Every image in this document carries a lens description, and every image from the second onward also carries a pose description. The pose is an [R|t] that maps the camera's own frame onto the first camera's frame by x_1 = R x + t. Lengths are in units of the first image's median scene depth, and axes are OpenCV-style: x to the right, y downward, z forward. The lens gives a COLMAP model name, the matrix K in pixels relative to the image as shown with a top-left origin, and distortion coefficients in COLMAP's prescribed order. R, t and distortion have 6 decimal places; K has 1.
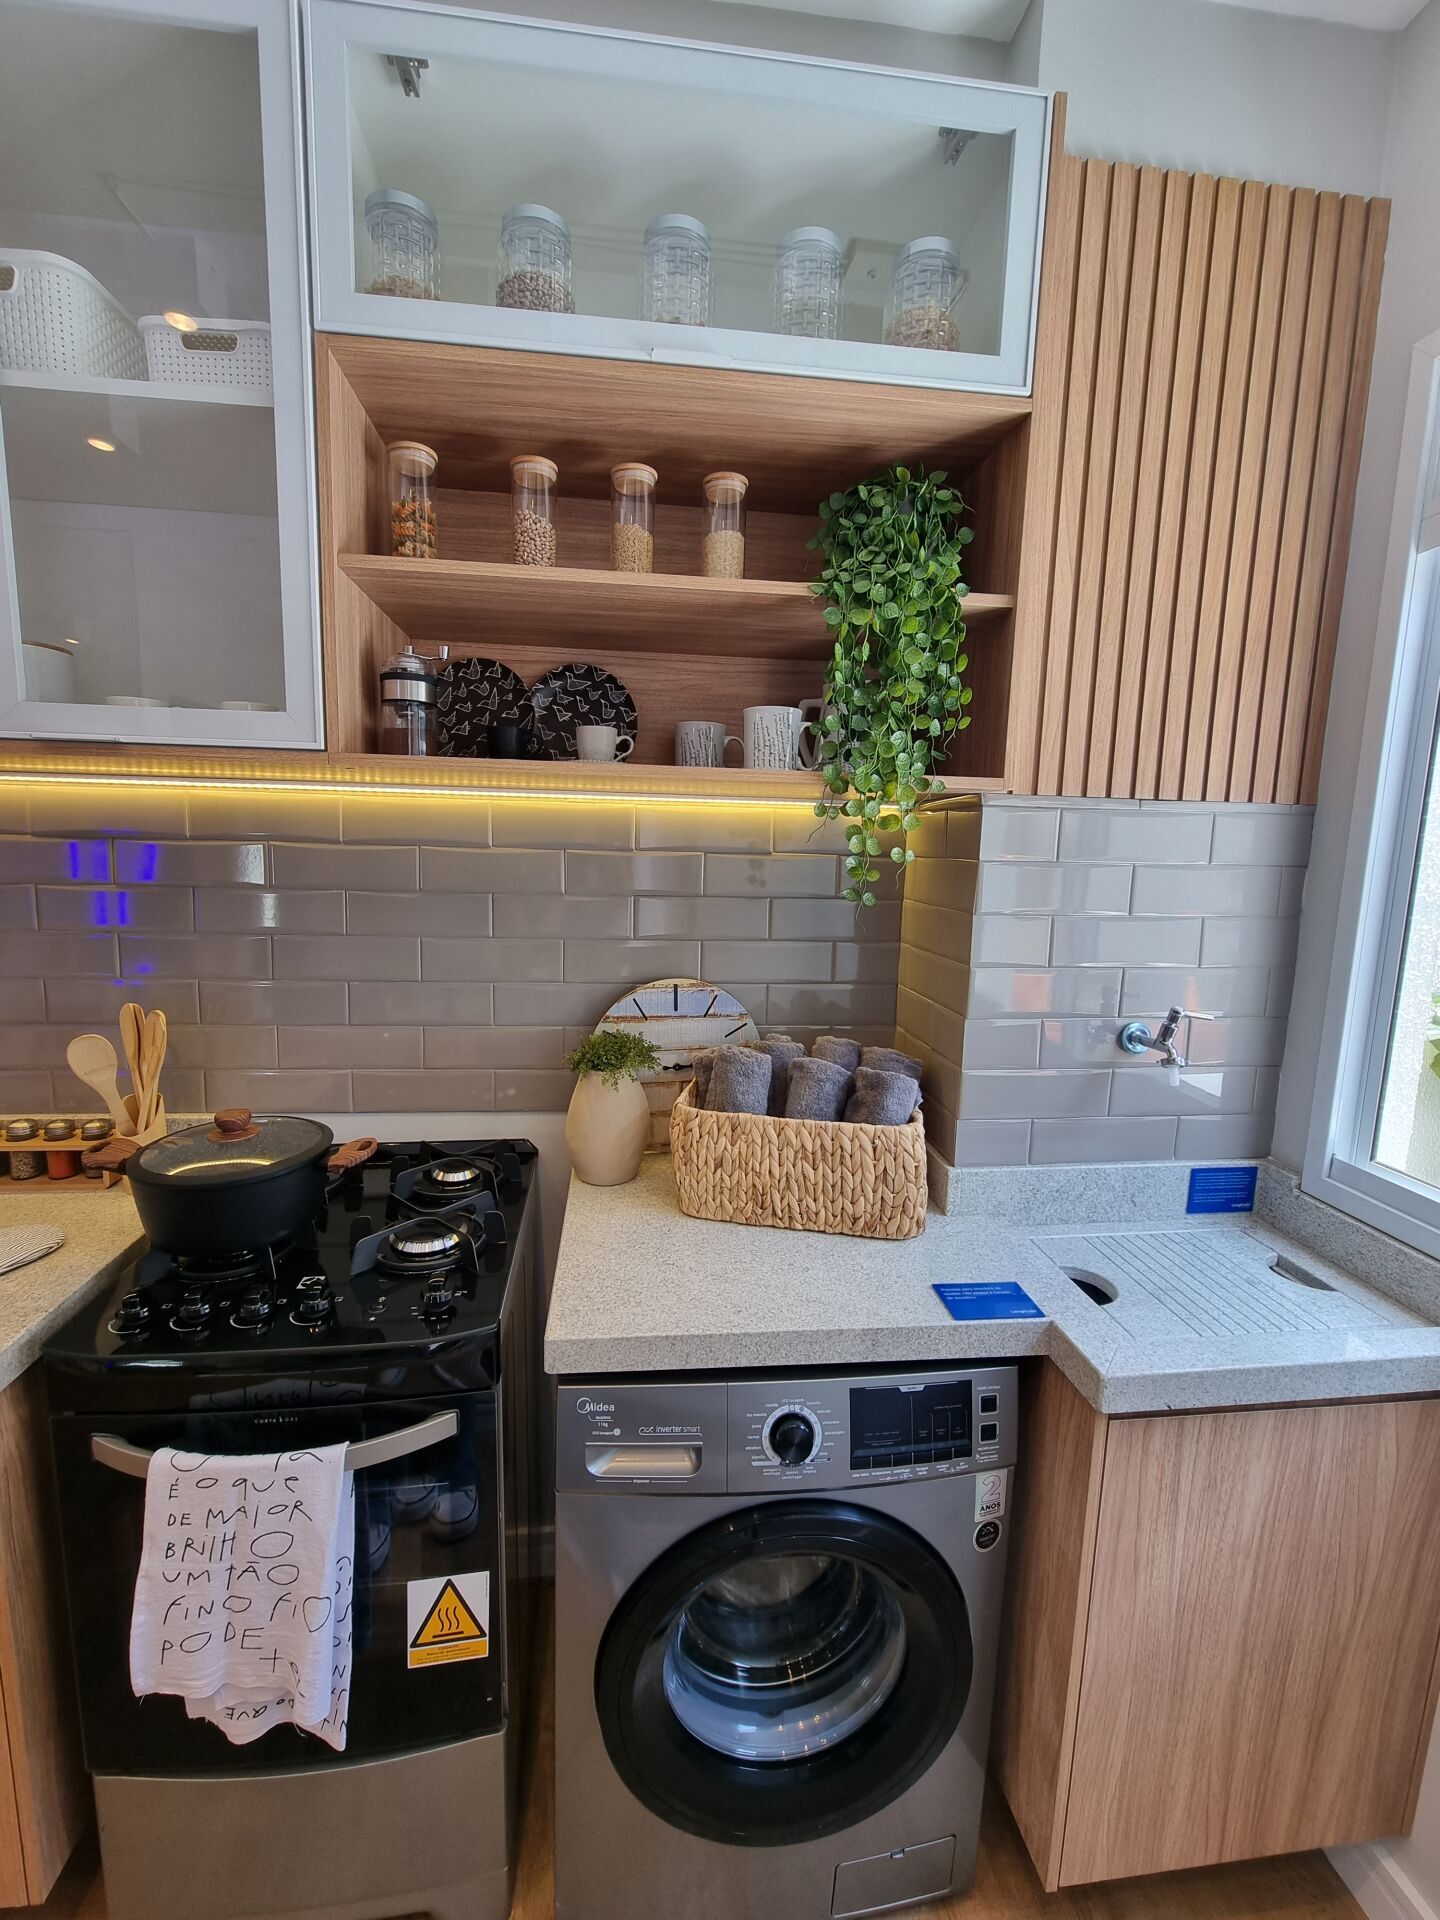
lens RADIAL K [[791.8, 0, 700.3], [0, 791.8, 955.2], [0, 0, 1]] dist [-0.000541, -0.002099]
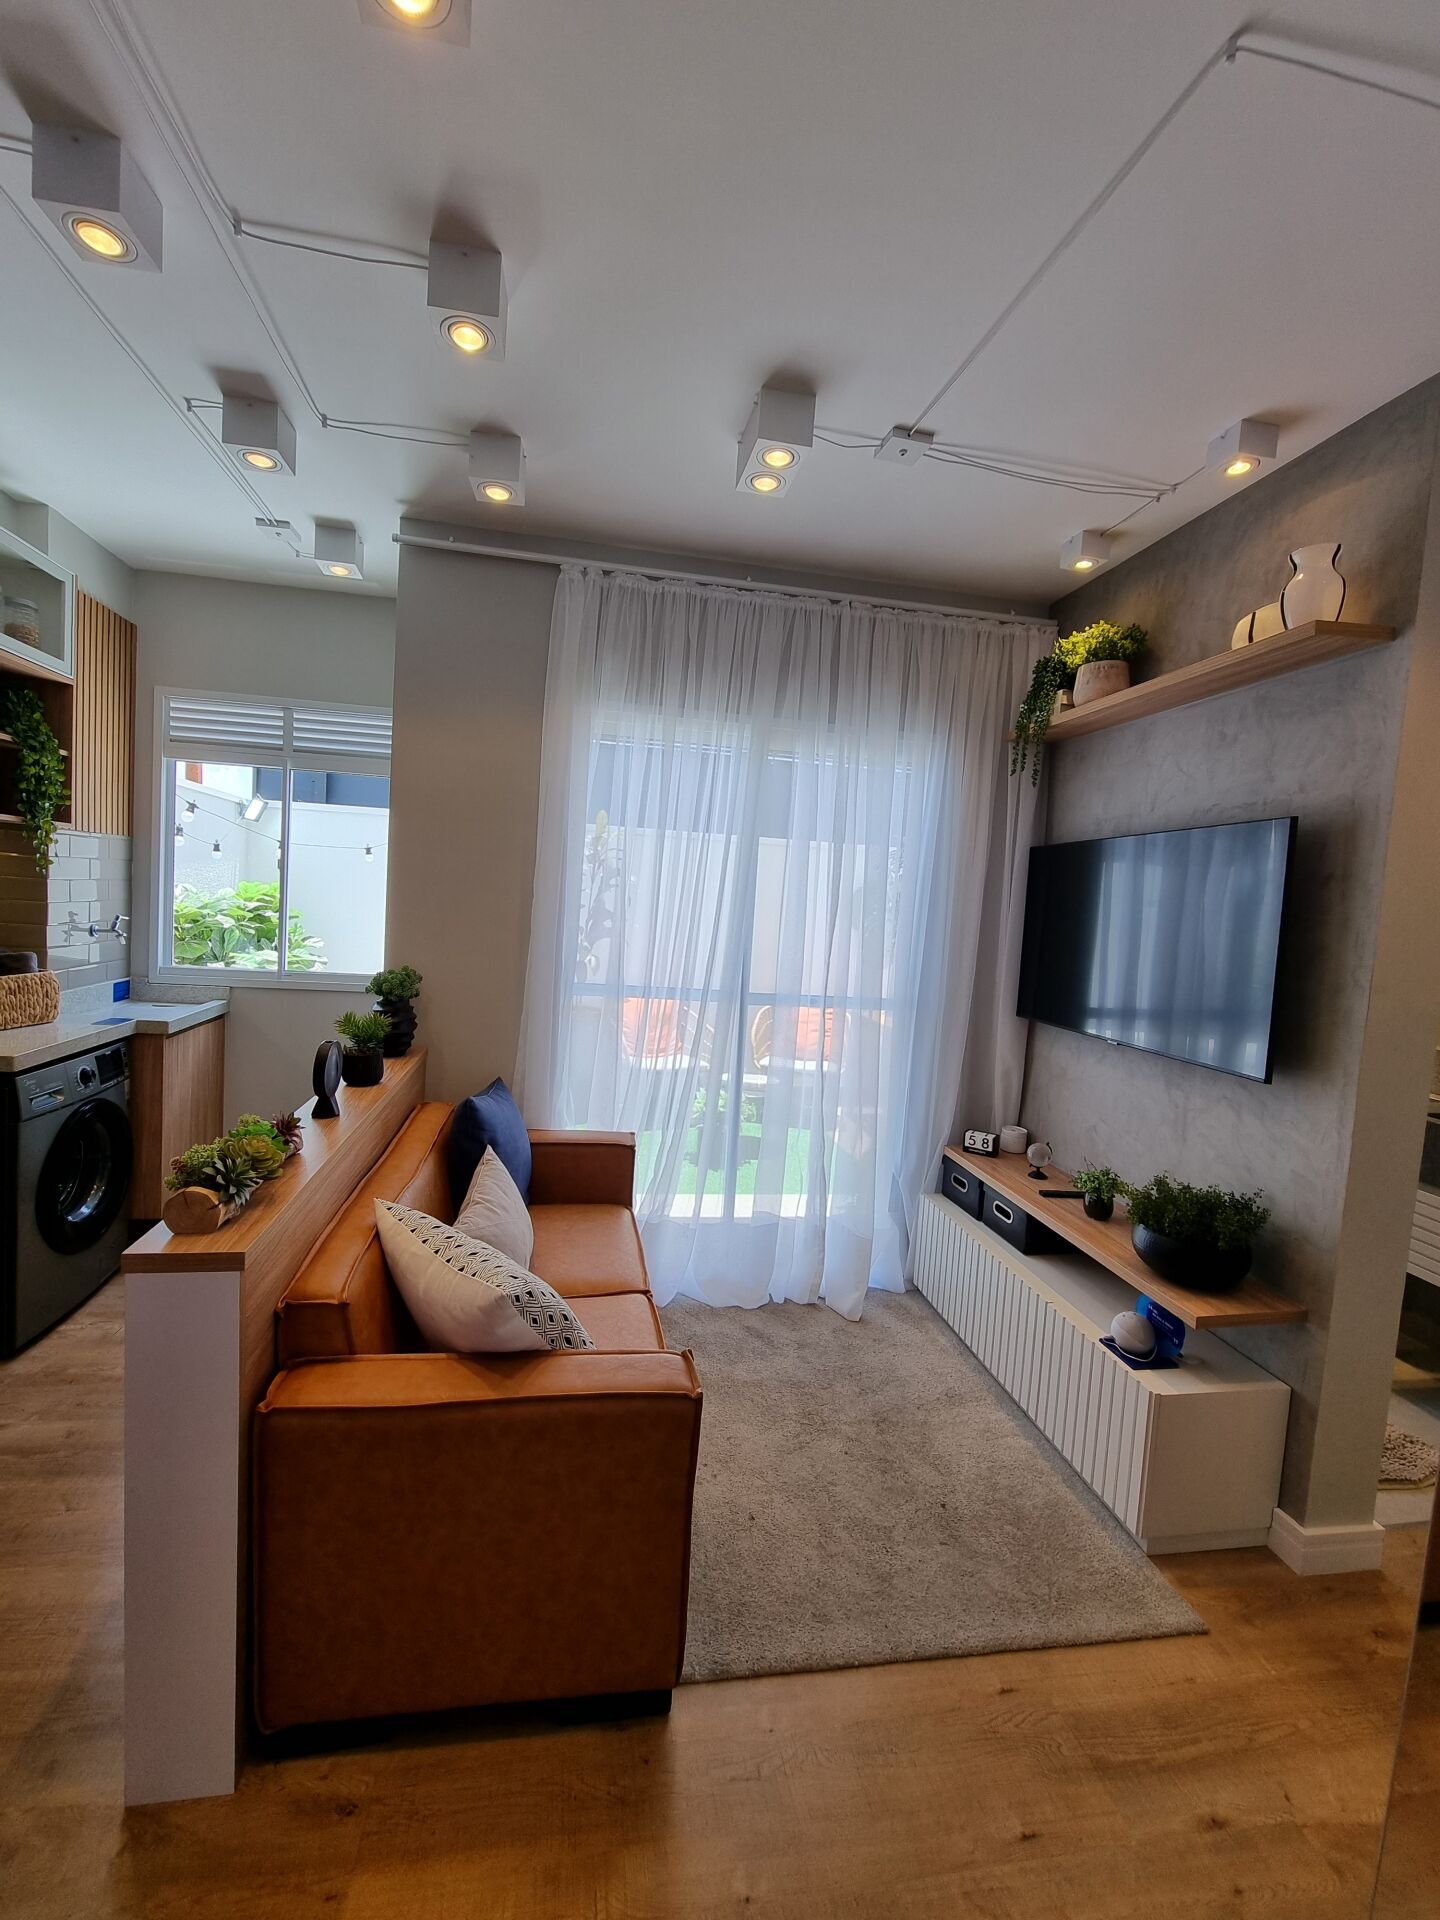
lens RADIAL K [[791.8, 0, 700.3], [0, 791.8, 955.2], [0, 0, 1]] dist [-0.000541, -0.002099]
pose [[-0.054607, -0.099699, 0.993518, -2.296413], [0.068201, 0.992307, 0.103326, 0.066563], [-0.996176, 0.073401, -0.047387, -0.842308]]
